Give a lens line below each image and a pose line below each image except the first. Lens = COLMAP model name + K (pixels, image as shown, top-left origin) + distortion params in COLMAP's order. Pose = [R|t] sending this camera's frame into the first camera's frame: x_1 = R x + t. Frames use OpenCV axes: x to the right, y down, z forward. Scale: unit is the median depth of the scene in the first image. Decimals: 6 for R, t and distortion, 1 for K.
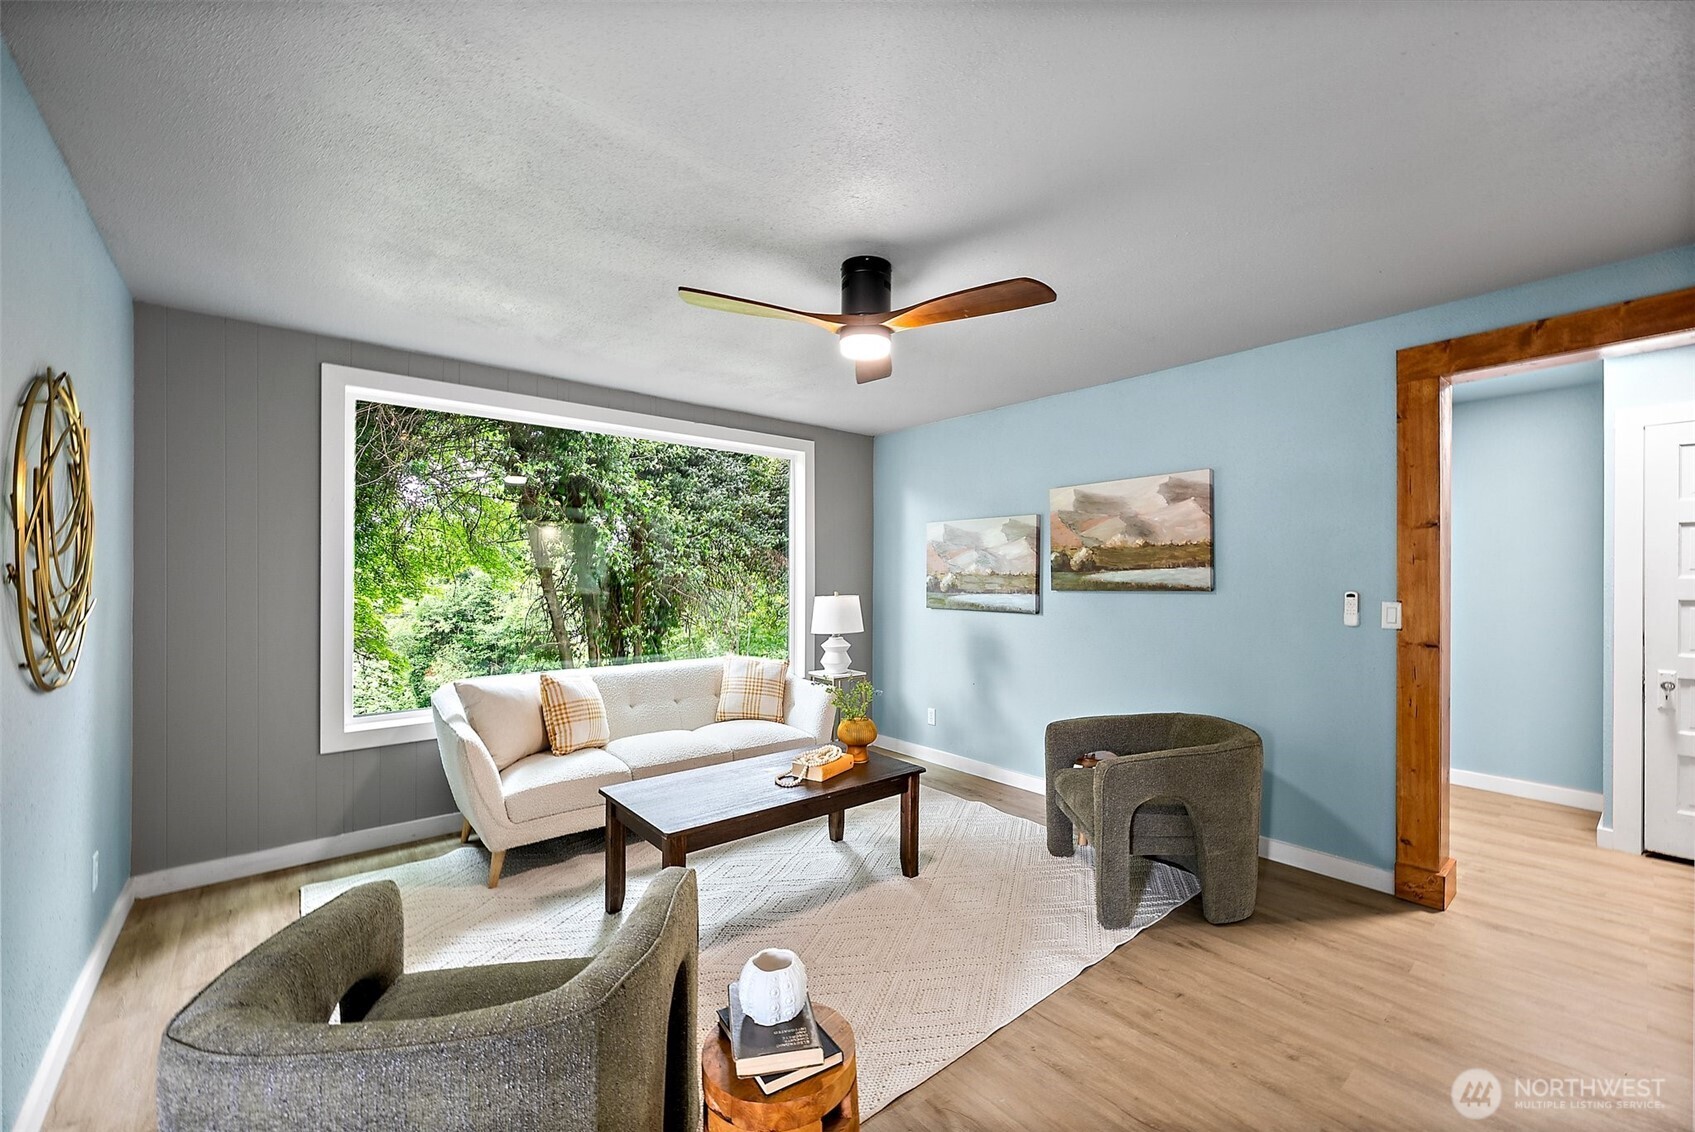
lens RADIAL K [[687.7, 0, 847.9], [0, 687.7, 567.4], [0, 0, 1]] dist [0.003318, 0.000187]
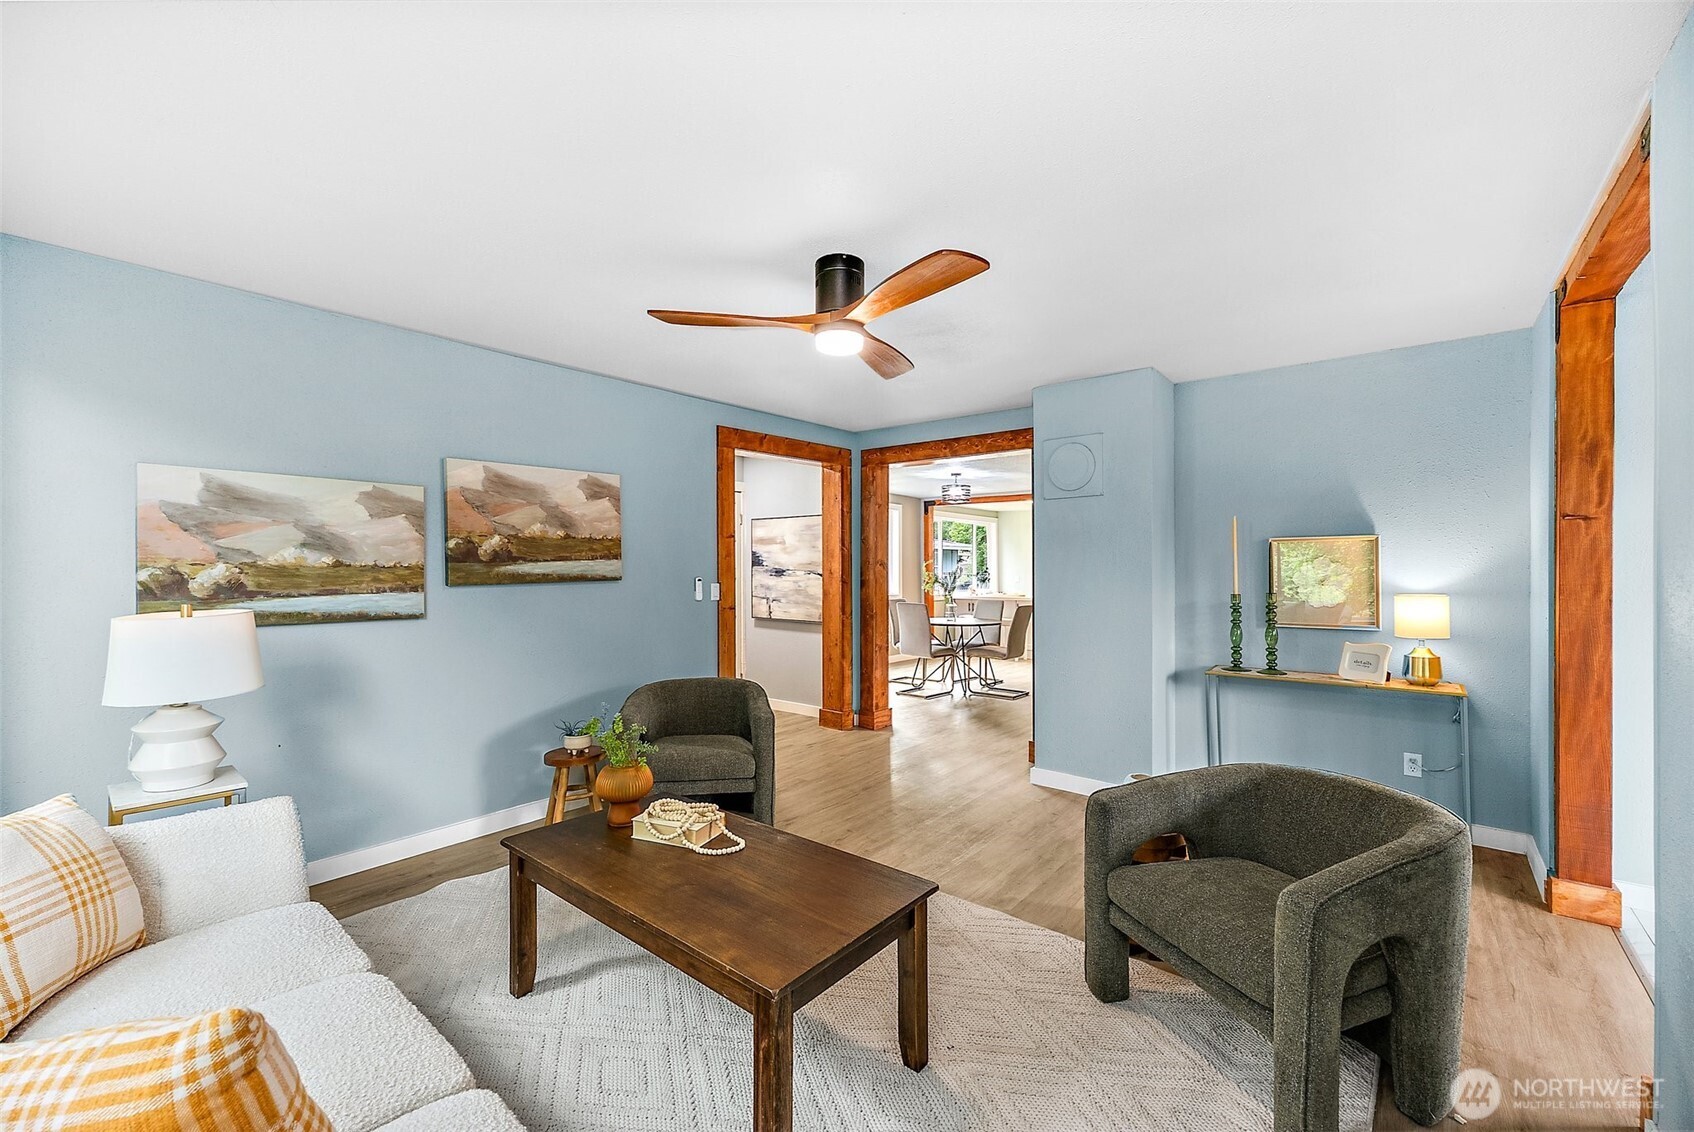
lens RADIAL K [[687.3, 0, 847.3], [0, 687.3, 572.4], [0, 0, 1]] dist [0.003318, 0.000187]
pose [[-0.180081, 0.001722, 0.983650, -0.608981], [0.000764, 0.999998, -0.001610, 0.020819], [-0.983651, 0.000461, -0.180082, 0.741039]]
